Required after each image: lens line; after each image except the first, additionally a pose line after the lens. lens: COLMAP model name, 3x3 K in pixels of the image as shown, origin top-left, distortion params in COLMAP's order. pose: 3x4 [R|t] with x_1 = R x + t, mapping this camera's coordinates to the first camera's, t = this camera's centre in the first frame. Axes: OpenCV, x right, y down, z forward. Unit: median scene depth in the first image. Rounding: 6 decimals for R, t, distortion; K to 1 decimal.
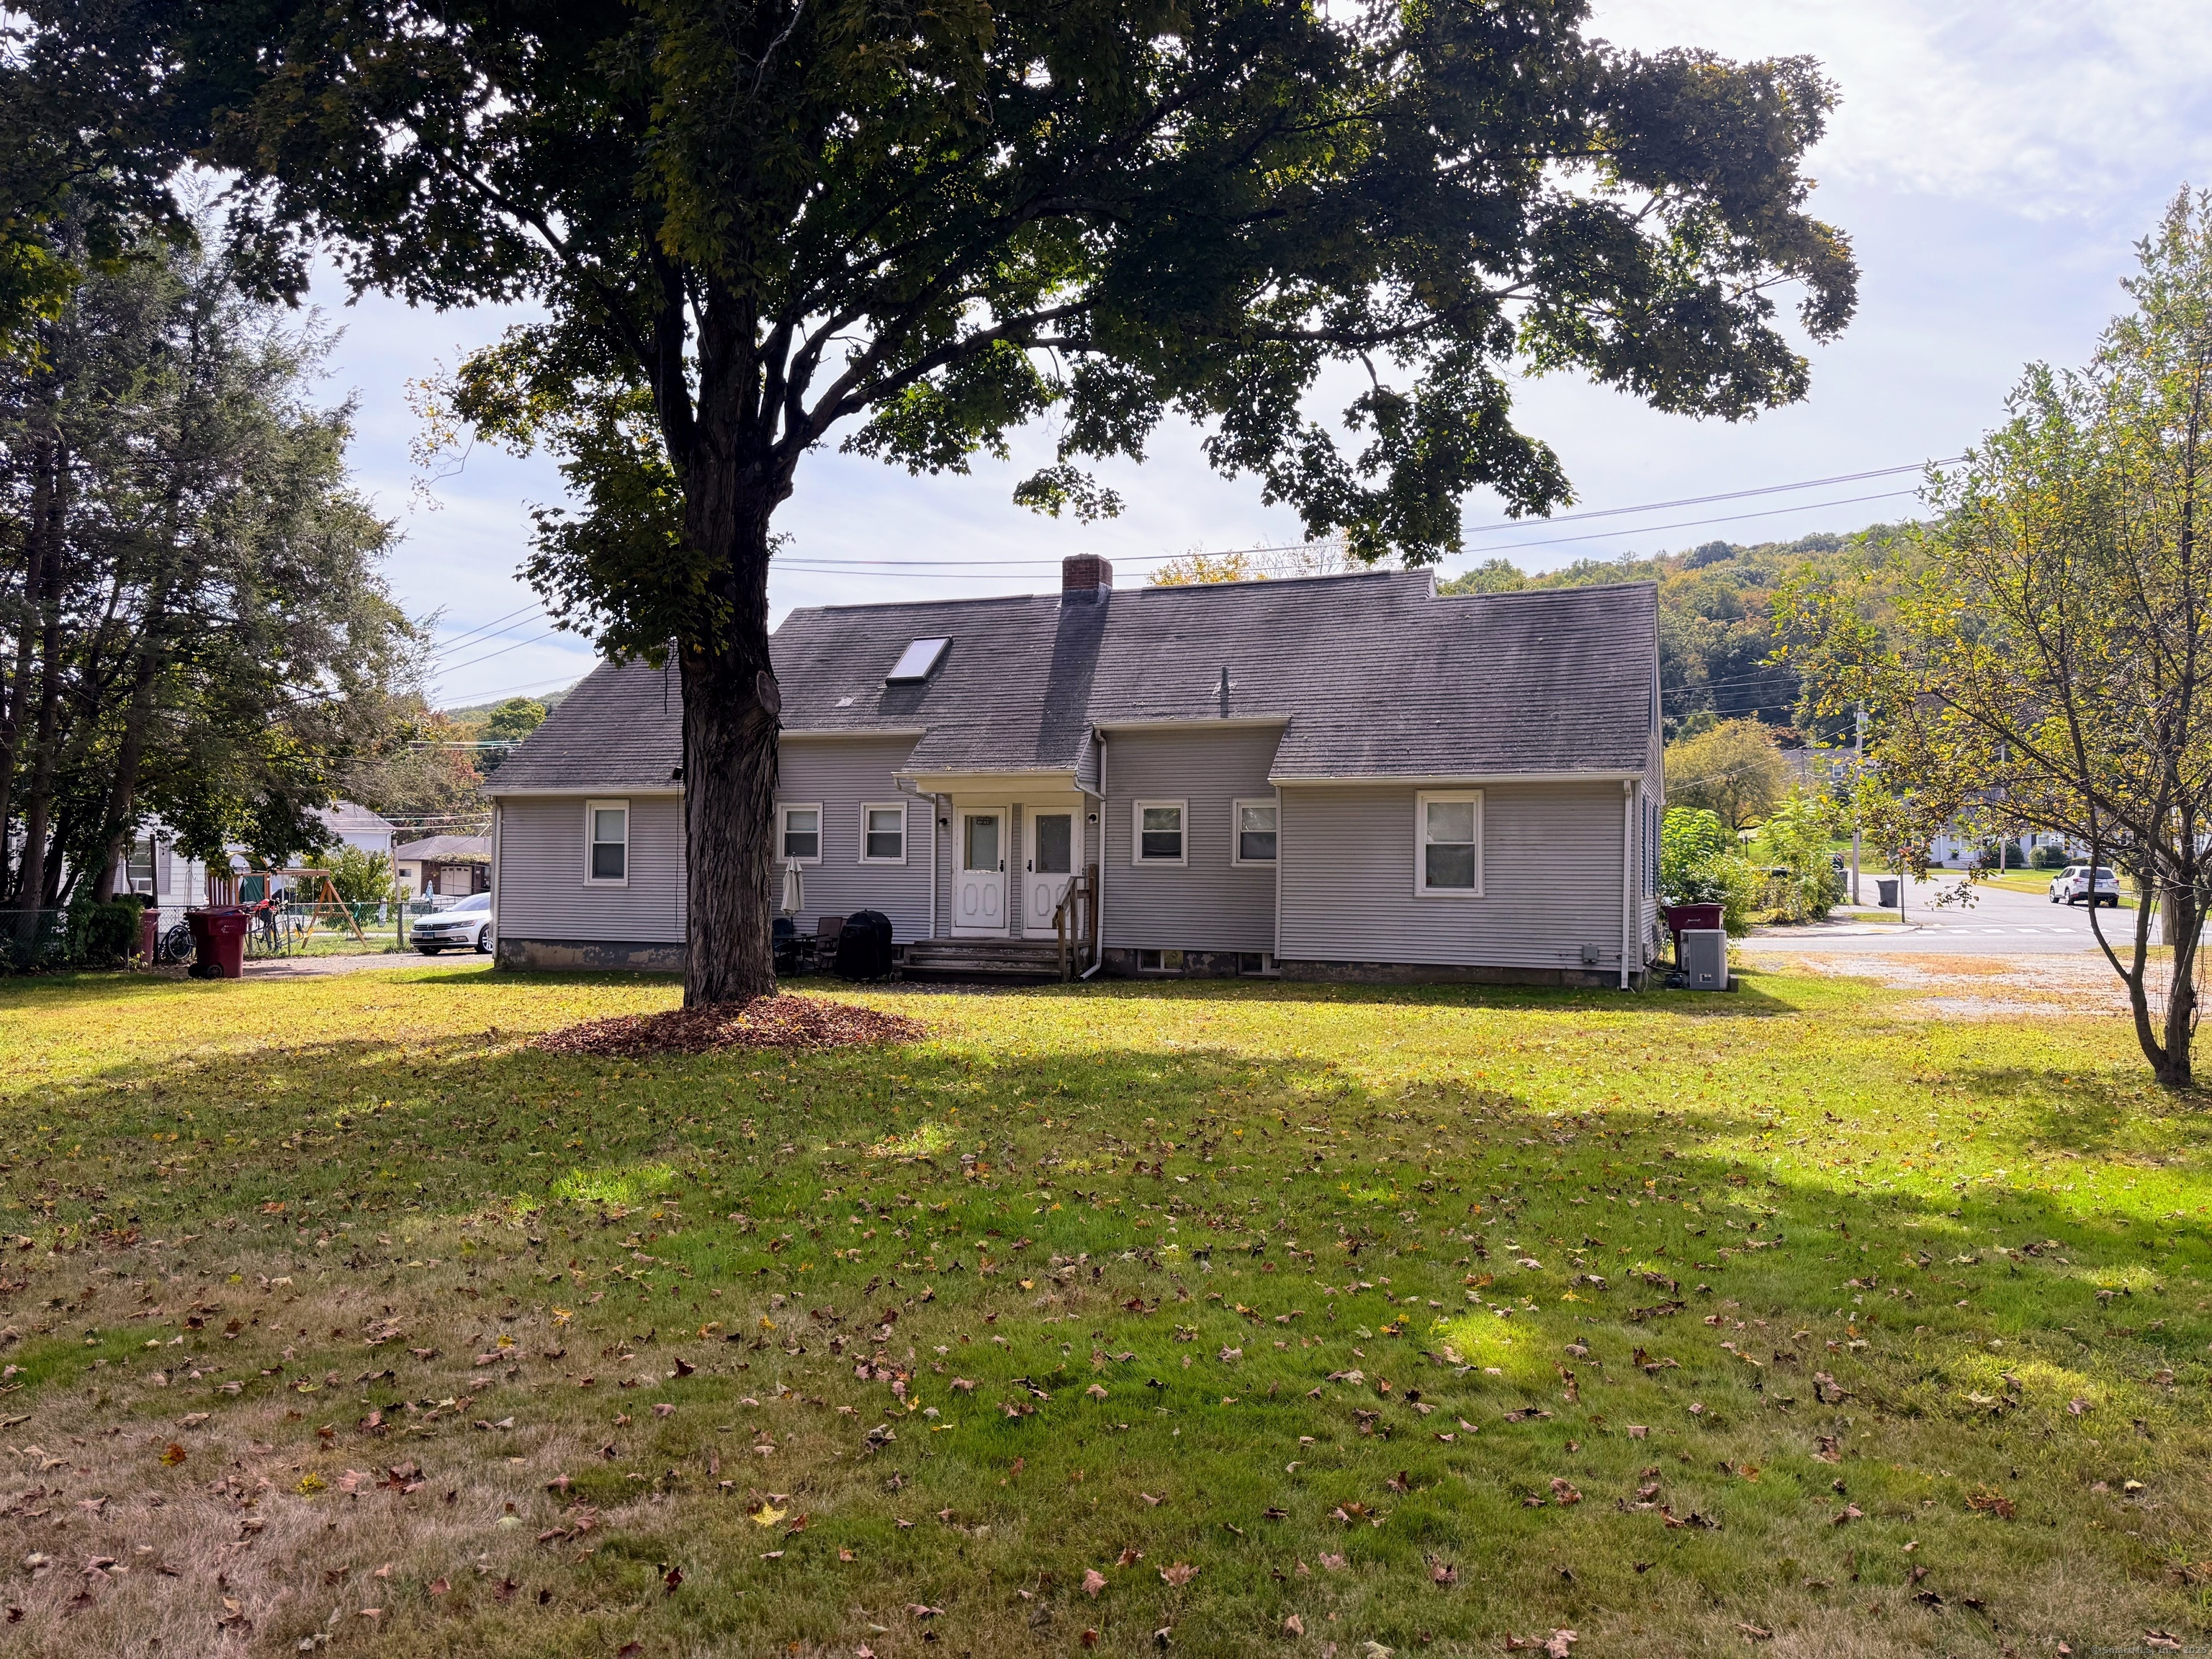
lens RADIAL K [[1563.2, 0, 1106.0], [0, 1563.2, 829.5], [0, 0, 1]] dist [0.095919, -0.070920]
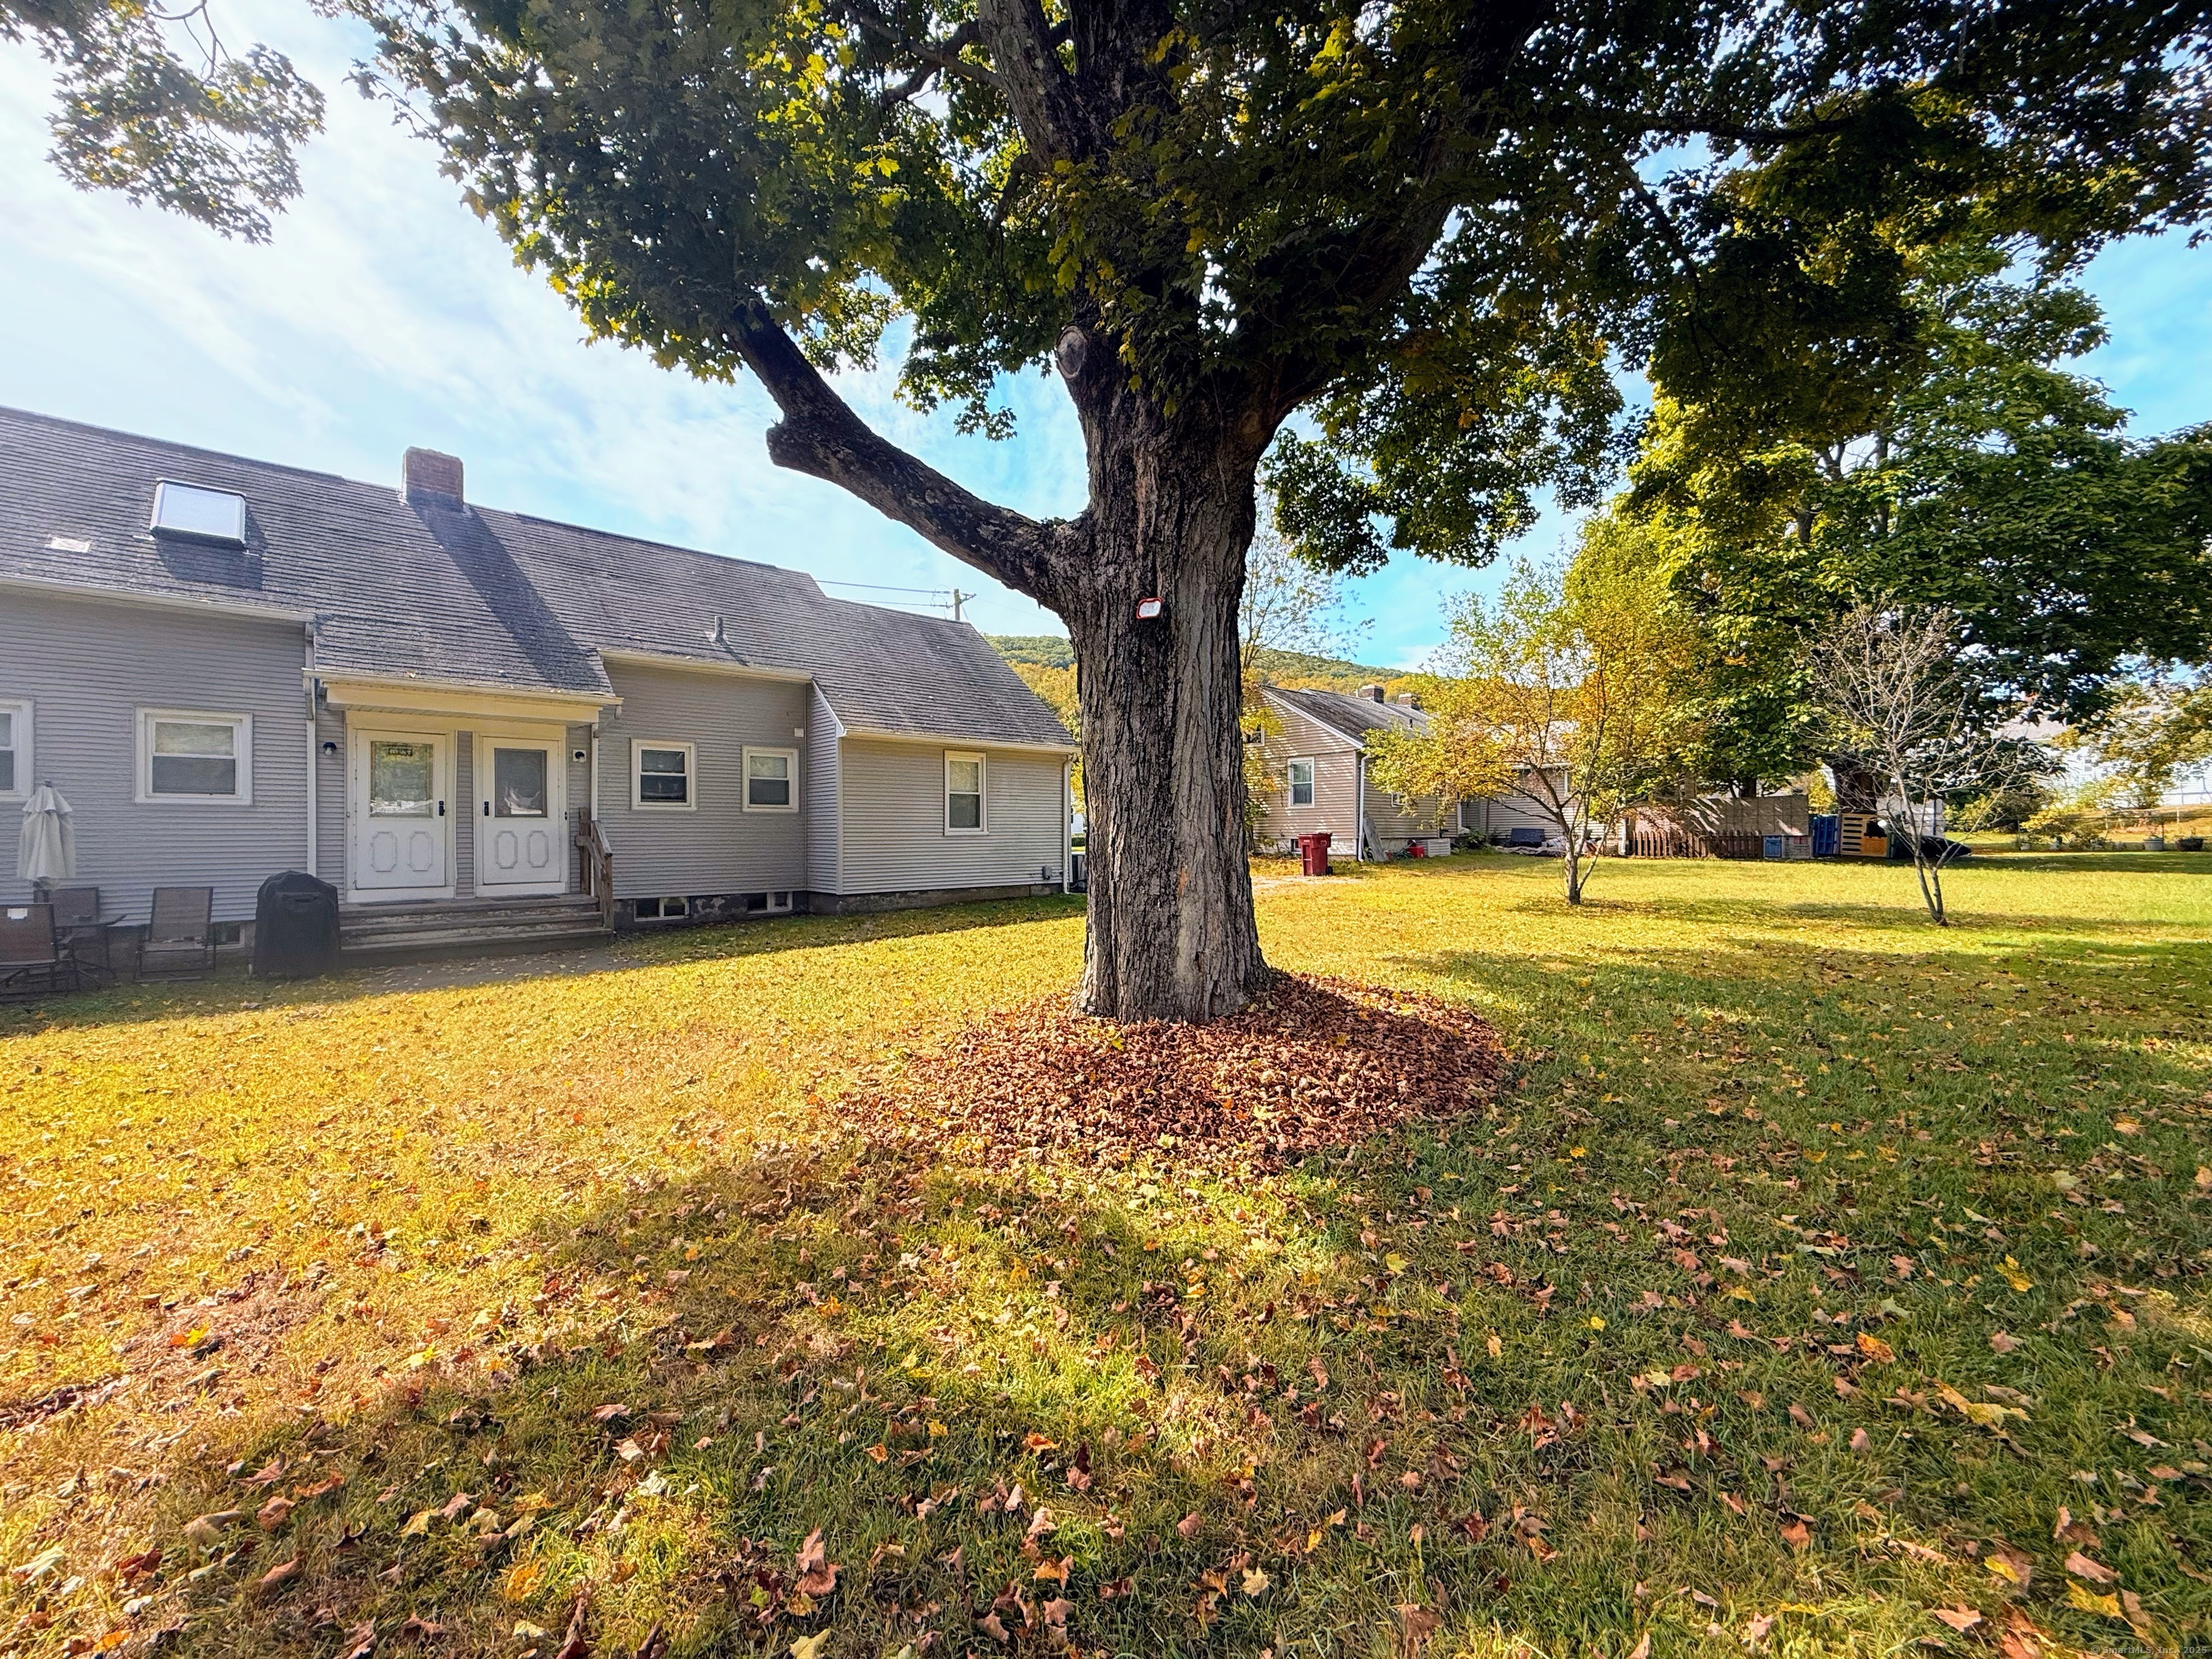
lens RADIAL K [[884.2, 0, 1101.5], [0, 884.2, 833.1], [0, 0, 1]] dist [0.001201, 0.000198]
pose [[0.426393, -0.008200, 0.904501, -0.373150], [-0.011756, 0.999824, 0.014606, 0.028369], [-0.904462, -0.016862, 0.426221, 0.567876]]
